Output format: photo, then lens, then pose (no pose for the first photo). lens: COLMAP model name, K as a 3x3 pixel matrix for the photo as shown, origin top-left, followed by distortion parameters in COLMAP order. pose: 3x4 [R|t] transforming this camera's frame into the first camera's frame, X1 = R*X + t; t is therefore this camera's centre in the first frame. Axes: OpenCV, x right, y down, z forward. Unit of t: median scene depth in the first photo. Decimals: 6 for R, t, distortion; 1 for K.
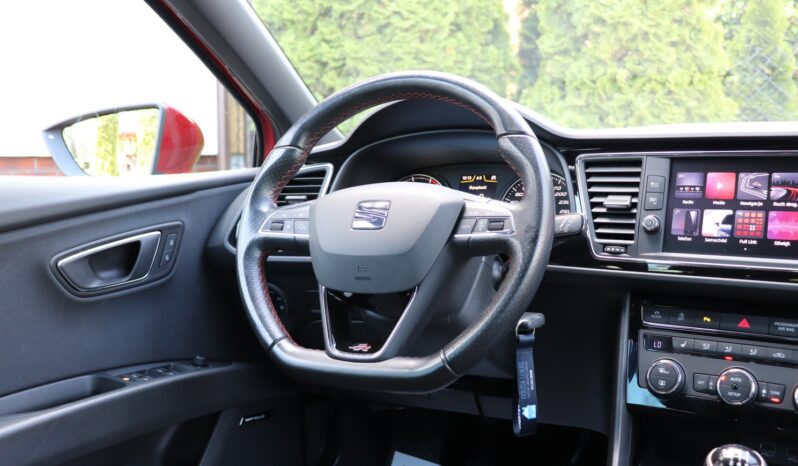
lens RADIAL K [[750.0, 0, 405.8], [0, 750.0, 234.6], [0, 0, 1]] dist [-0.066020, 0.000000]
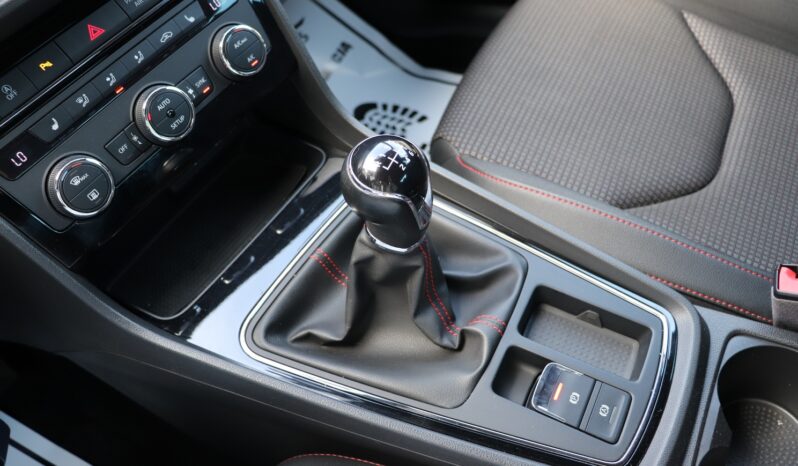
lens RADIAL K [[662.4, 0, 394.9], [0, 662.4, 233.0], [0, 0, 1]] dist [-0.154940, 0.104540]
pose [[0.048551, -0.738512, 0.672490, -0.005565], [0.328292, 0.647676, 0.687561, -0.050676], [-0.943328, 0.187392, 0.273893, 0.642607]]
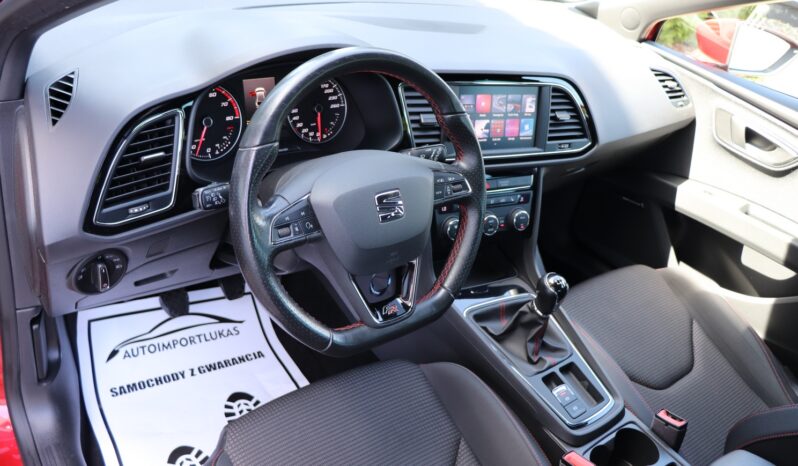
lens RADIAL K [[662.4, 0, 395.5], [0, 662.4, 238.5], [0, 0, 1]] dist [-0.154940, 0.104540]
pose [[0.444190, -0.392158, 0.805548, -0.856891], [-0.099547, 0.871947, 0.479374, -0.457992], [-0.890385, -0.293123, 0.348271, 0.619839]]
